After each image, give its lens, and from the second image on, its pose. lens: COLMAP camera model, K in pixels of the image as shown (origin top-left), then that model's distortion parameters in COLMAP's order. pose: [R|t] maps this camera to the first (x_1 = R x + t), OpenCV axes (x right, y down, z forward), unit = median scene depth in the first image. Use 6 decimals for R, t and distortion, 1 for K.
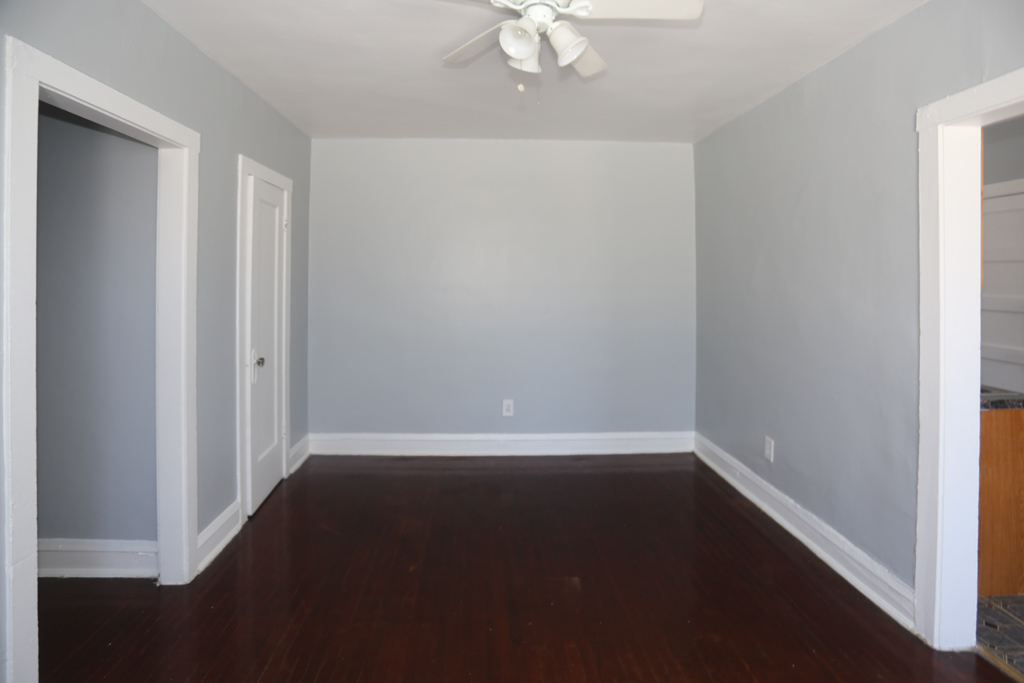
lens RADIAL K [[533.4, 0, 510.6], [0, 533.4, 273.7], [0, 0, 1]] dist [-0.027416, 0.015134]
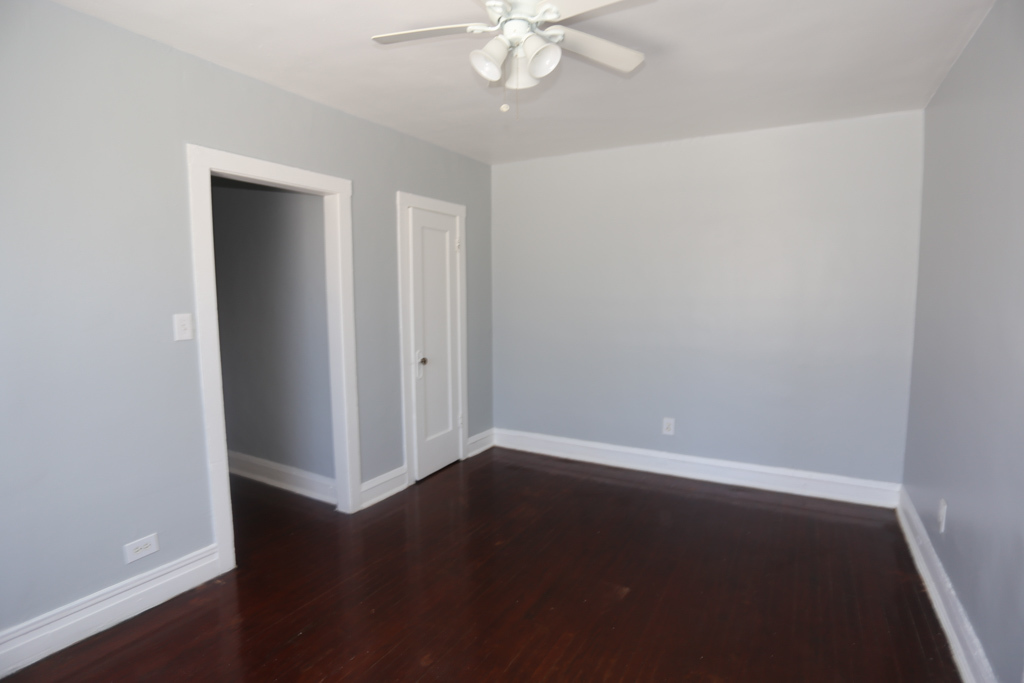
lens RADIAL K [[547.8, 0, 515.1], [0, 547.8, 346.7], [0, 0, 1]] dist [-0.065121, 0.056101]
pose [[0.851190, 0.046936, -0.522755, 0.366735], [0.008514, 0.994628, 0.103167, 0.004501], [0.524789, -0.092265, 0.846217, 0.043223]]
